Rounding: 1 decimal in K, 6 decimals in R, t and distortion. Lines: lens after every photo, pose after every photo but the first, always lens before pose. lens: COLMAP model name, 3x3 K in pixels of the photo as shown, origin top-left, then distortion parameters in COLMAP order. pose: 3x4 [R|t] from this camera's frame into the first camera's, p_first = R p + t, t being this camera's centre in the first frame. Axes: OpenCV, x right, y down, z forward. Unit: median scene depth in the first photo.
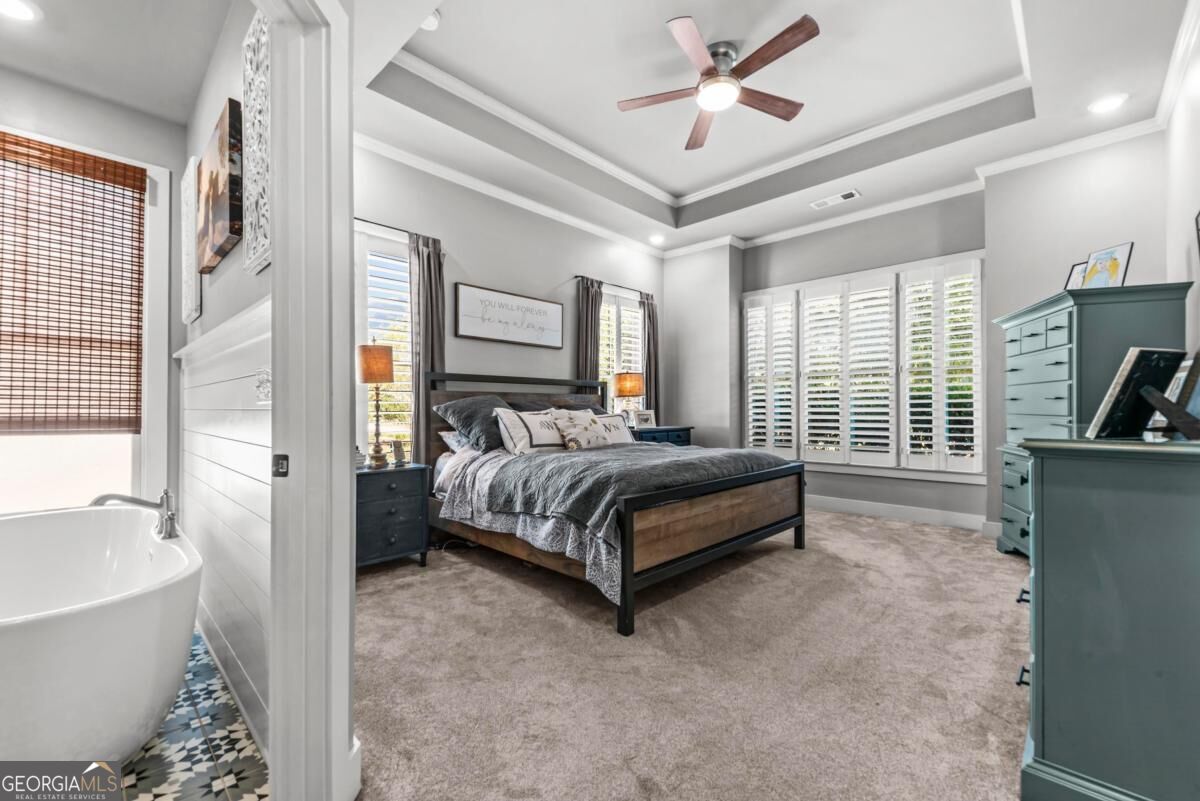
lens RADIAL K [[529.0, 0, 601.6], [0, 529.0, 402.5], [0, 0, 1]] dist [0.003293, 0.000047]
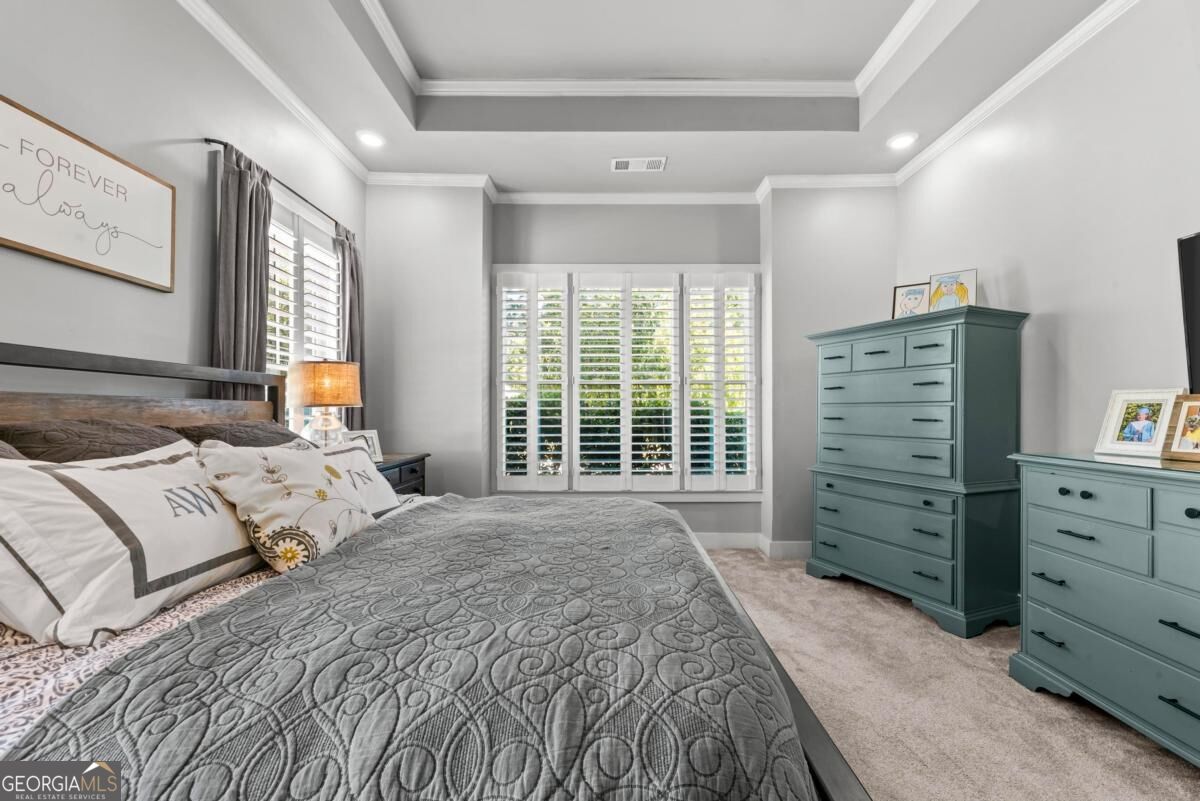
lens RADIAL K [[482.6, 0, 597.6], [0, 482.6, 413.0], [0, 0, 1]] dist [0.008256, -0.001456]
pose [[0.710795, 0.003397, 0.703391, -0.133435], [-0.012820, 0.999885, 0.008125, -0.015608], [-0.703283, -0.014793, 0.710756, 0.606074]]
